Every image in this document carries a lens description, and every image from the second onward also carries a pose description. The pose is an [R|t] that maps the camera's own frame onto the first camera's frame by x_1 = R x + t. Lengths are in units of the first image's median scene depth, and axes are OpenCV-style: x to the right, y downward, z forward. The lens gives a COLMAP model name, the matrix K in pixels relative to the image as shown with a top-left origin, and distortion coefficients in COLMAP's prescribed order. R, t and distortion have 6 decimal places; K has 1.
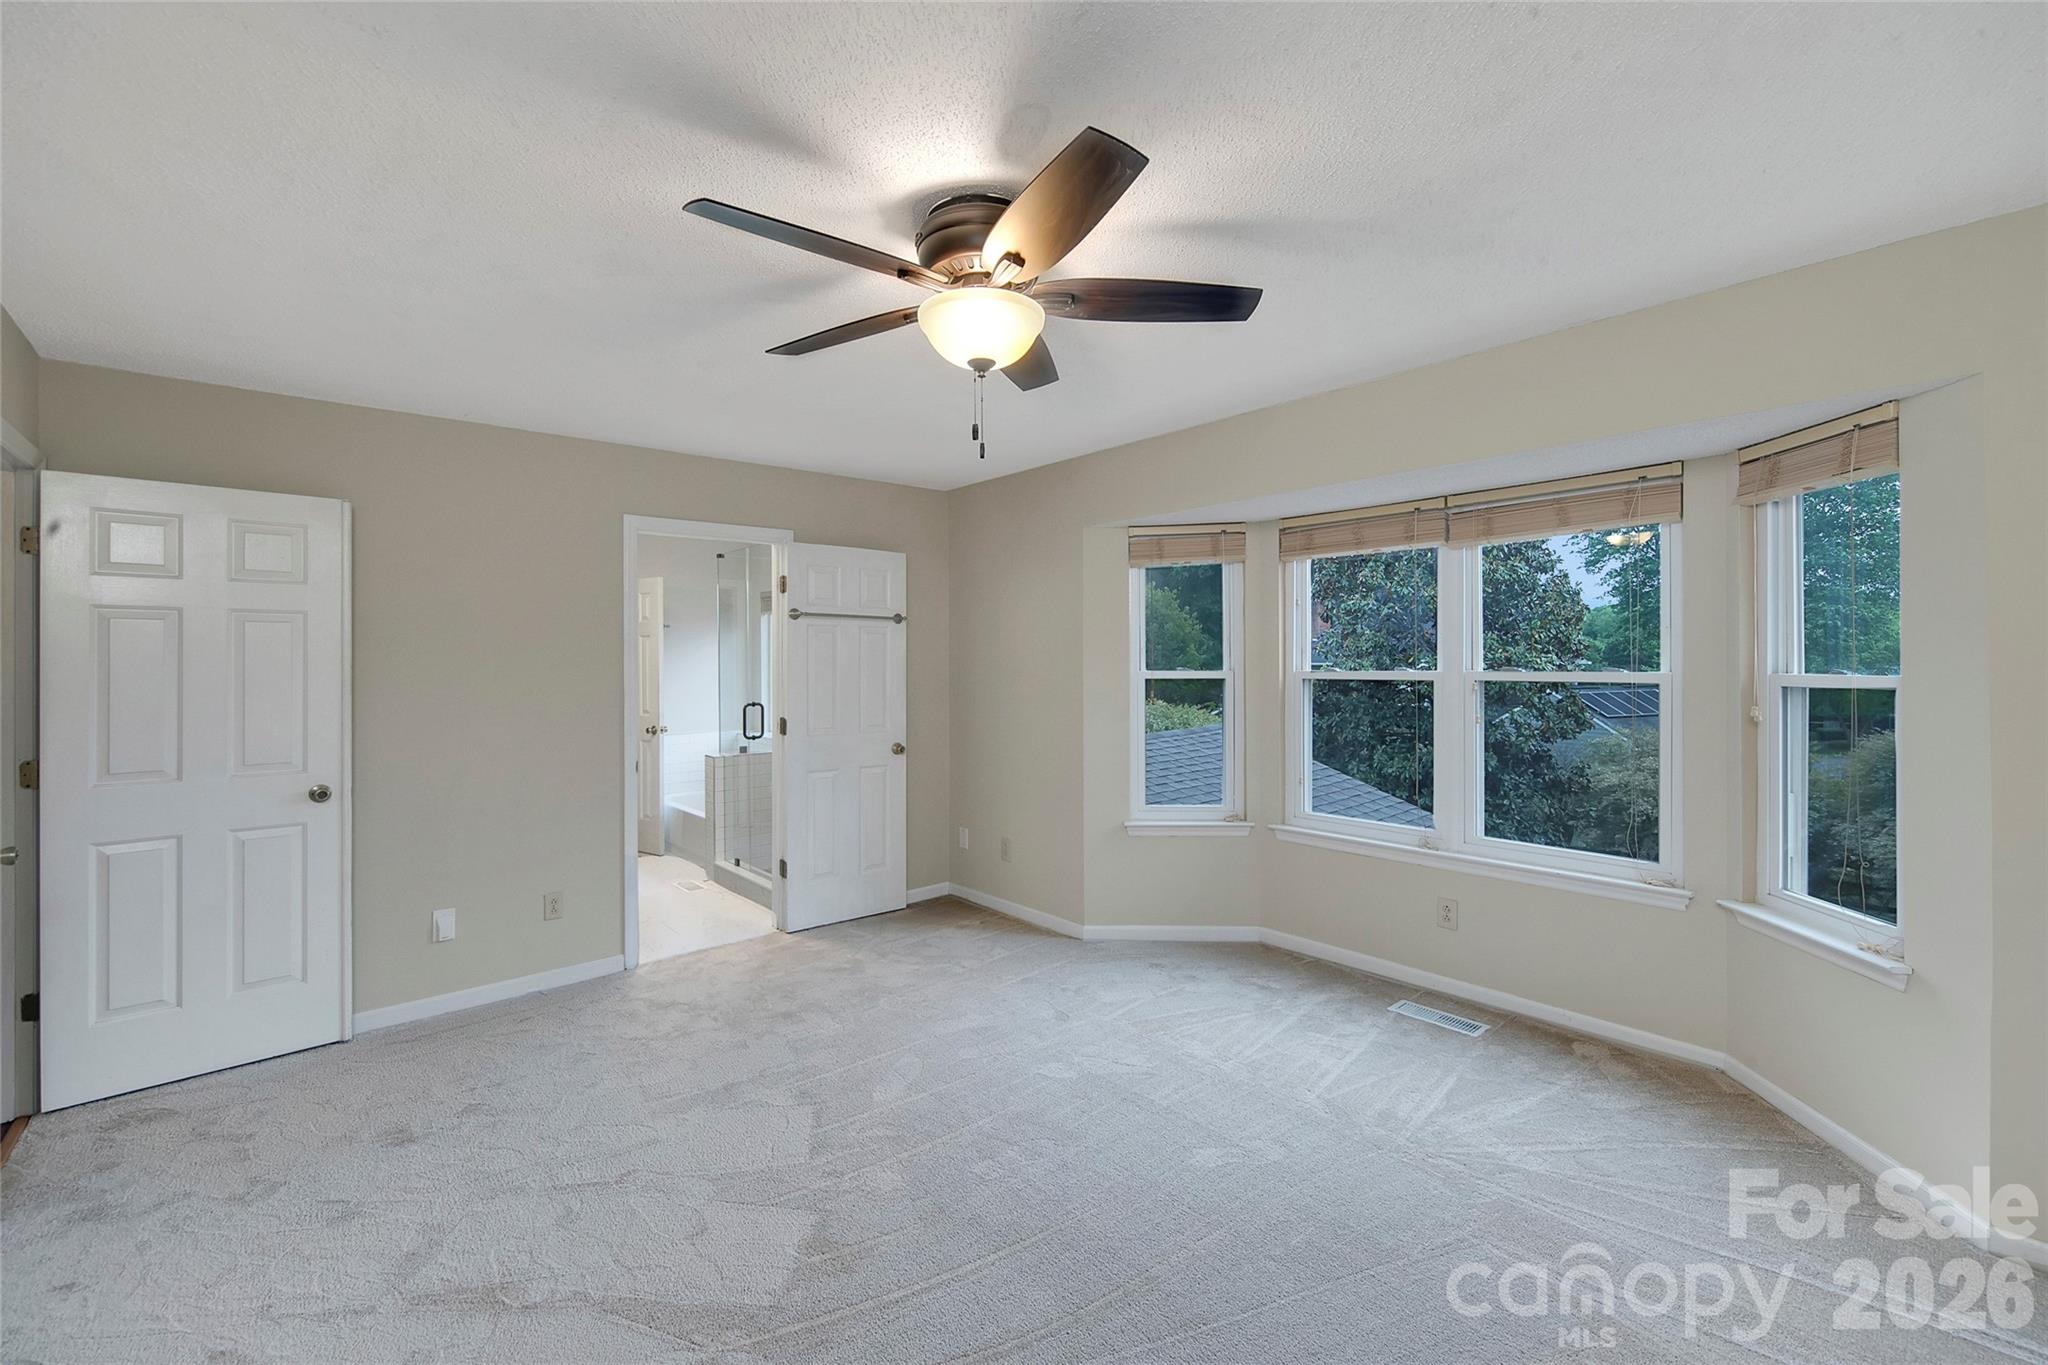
lens RADIAL K [[864.9, 0, 1022.7], [0, 864.9, 645.9], [0, 0, 1]] dist [0.000264, 0.000058]
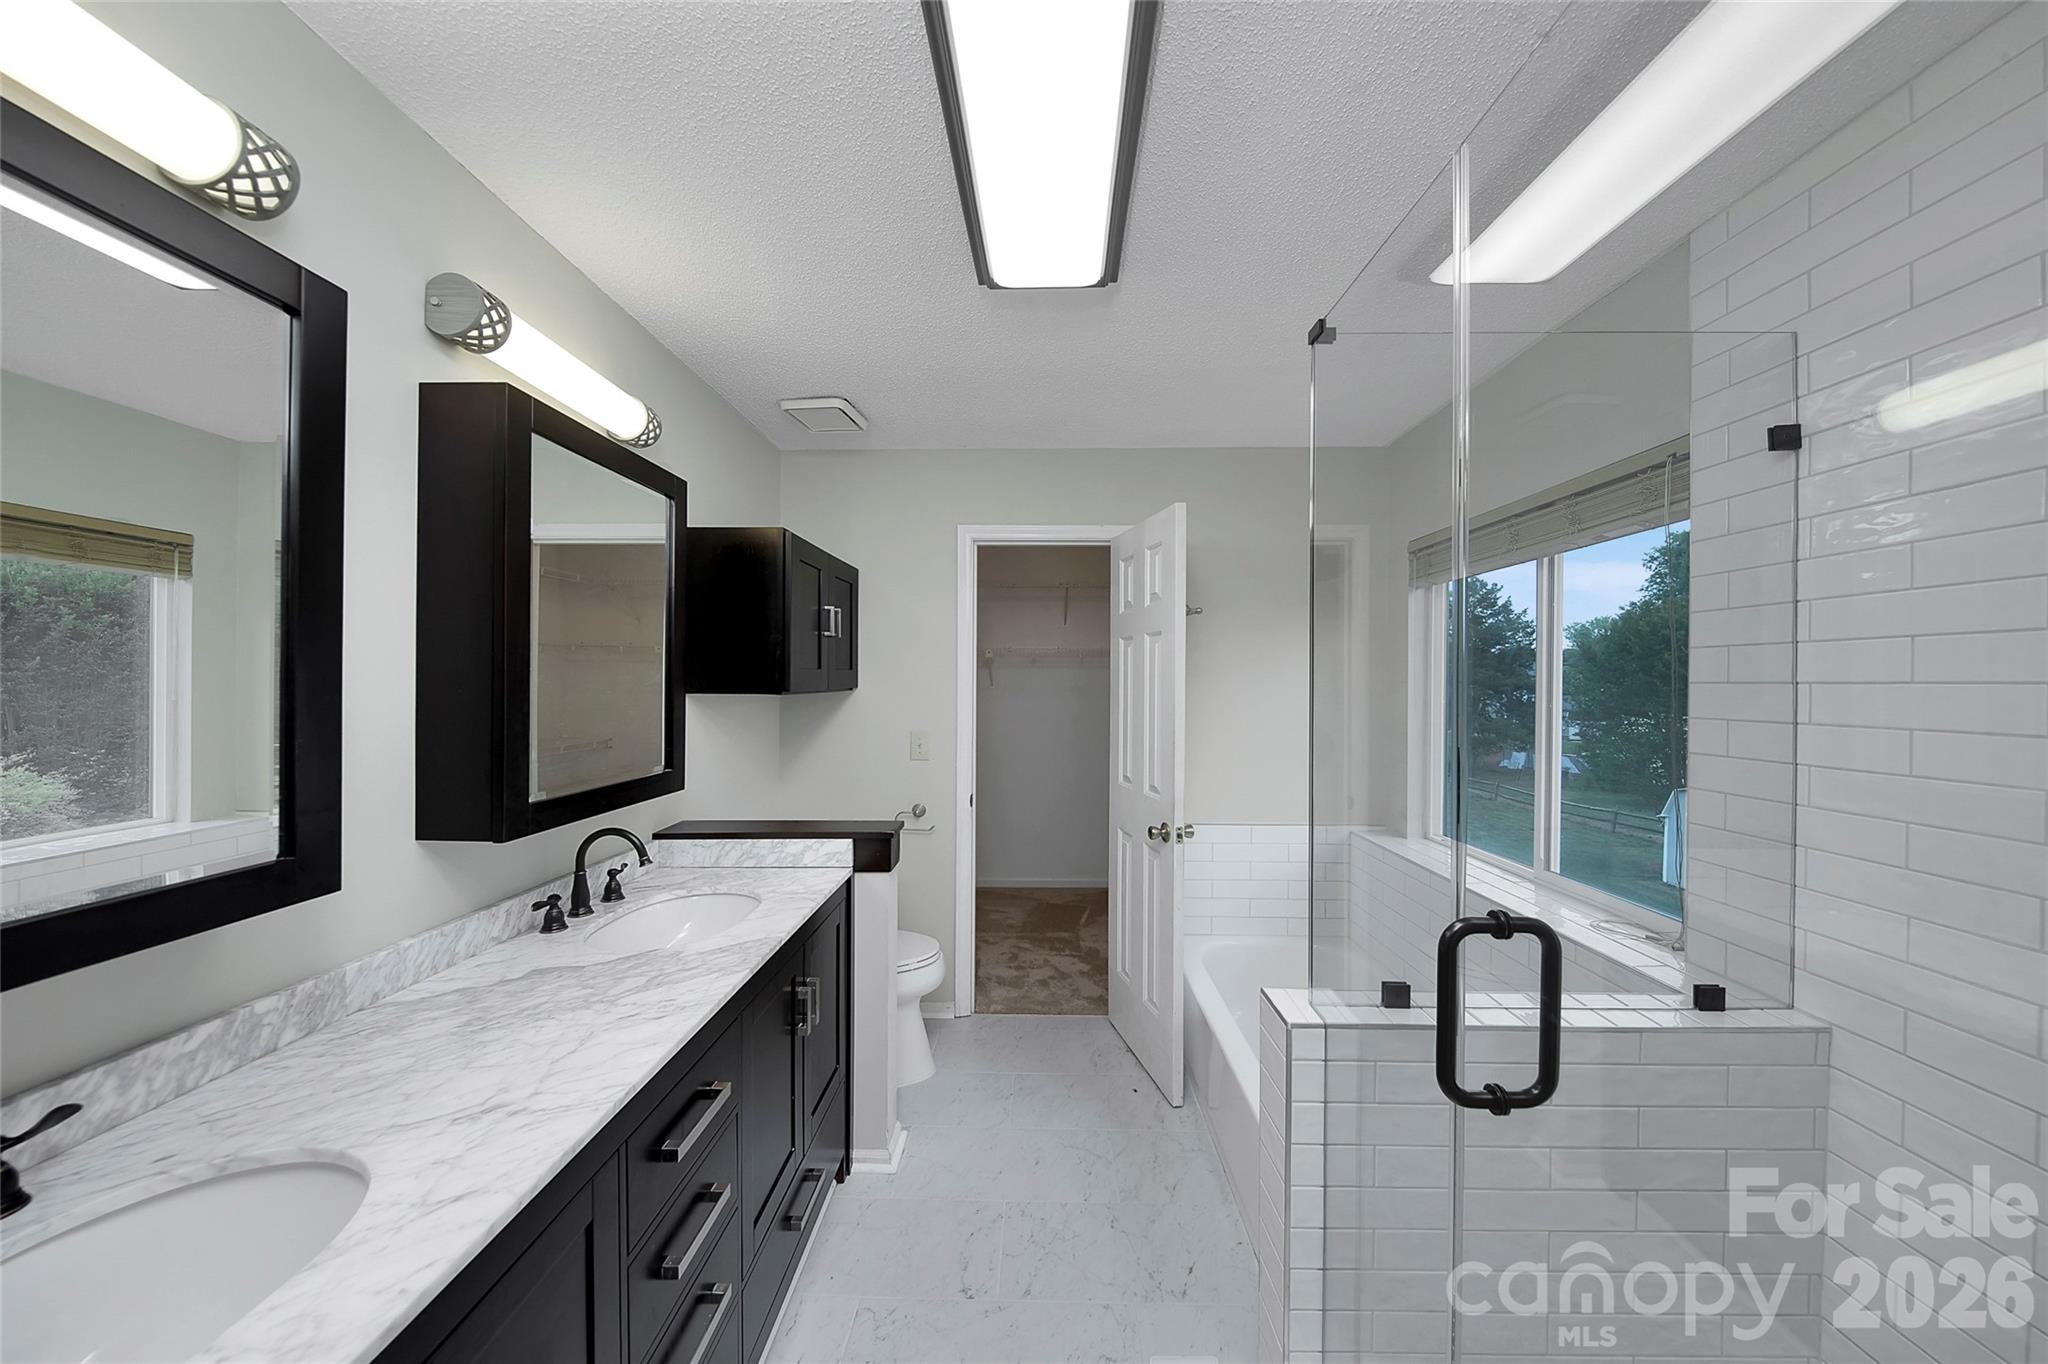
lens RADIAL K [[714.7, 0, 998.7], [0, 714.7, 675.3], [0, 0, 1]] dist [0.001510, -0.003781]
pose [[0.737184, 0.012289, -0.675580, -0.383518], [-0.011573, 0.999918, 0.005561, 0.018189], [0.675593, 0.003719, 0.737266, 1.082018]]
